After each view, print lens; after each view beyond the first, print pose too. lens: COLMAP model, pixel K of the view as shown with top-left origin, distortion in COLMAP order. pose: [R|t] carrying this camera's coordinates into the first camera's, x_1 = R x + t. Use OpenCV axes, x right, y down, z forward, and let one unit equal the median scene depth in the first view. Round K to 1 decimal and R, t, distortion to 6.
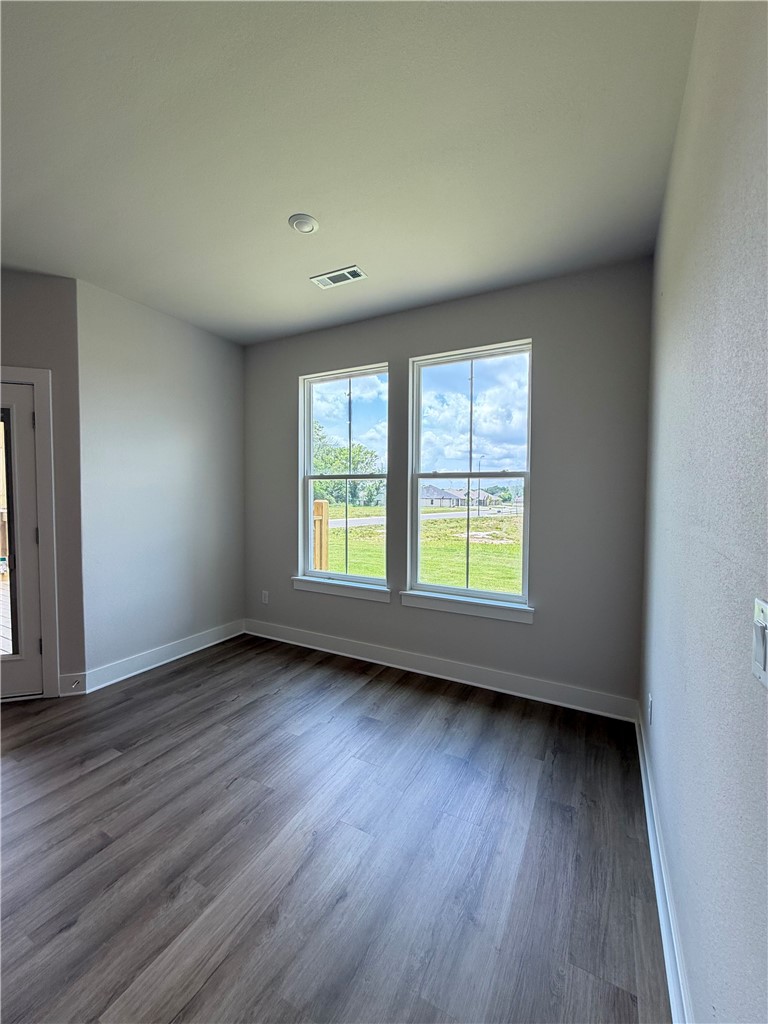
lens RADIAL K [[411.9, 0, 379.5], [0, 411.9, 508.2], [0, 0, 1]] dist [0.002800, -0.001037]
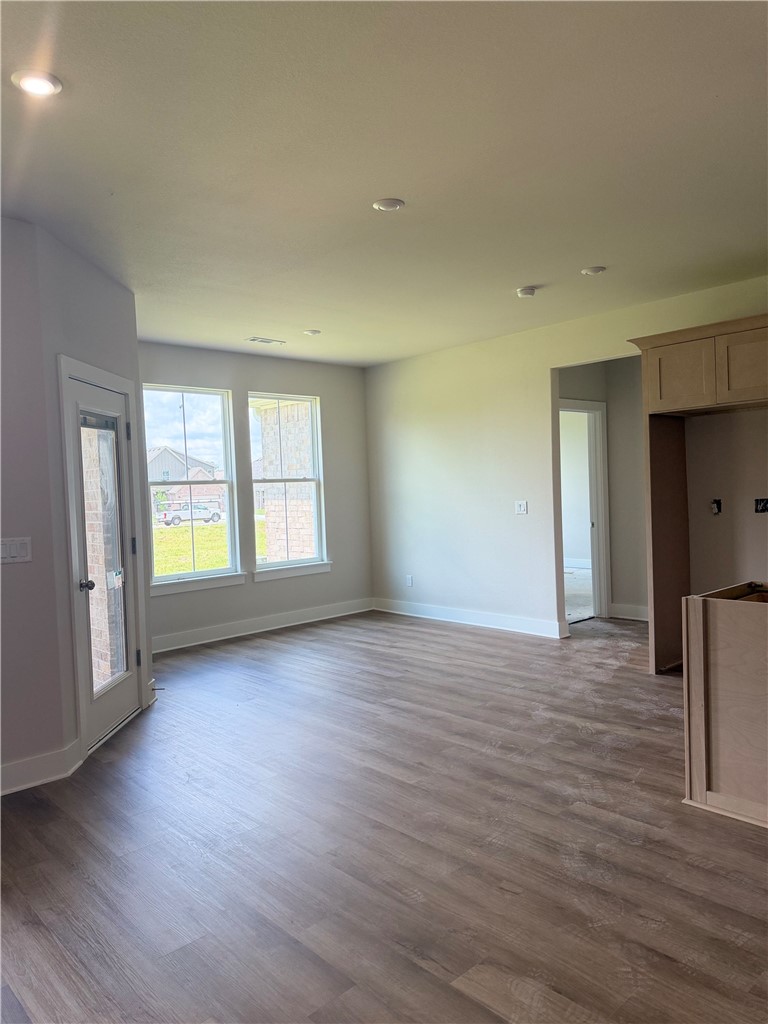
lens RADIAL K [[726.9, 0, 377.6], [0, 726.9, 513.2], [0, 0, 1]] dist [0.051453, -0.062389]
pose [[0.339982, -0.048064, 0.939203, -1.964010], [0.093725, 0.995453, 0.017015, 0.019465], [-0.935750, 0.082242, 0.342941, -0.153376]]
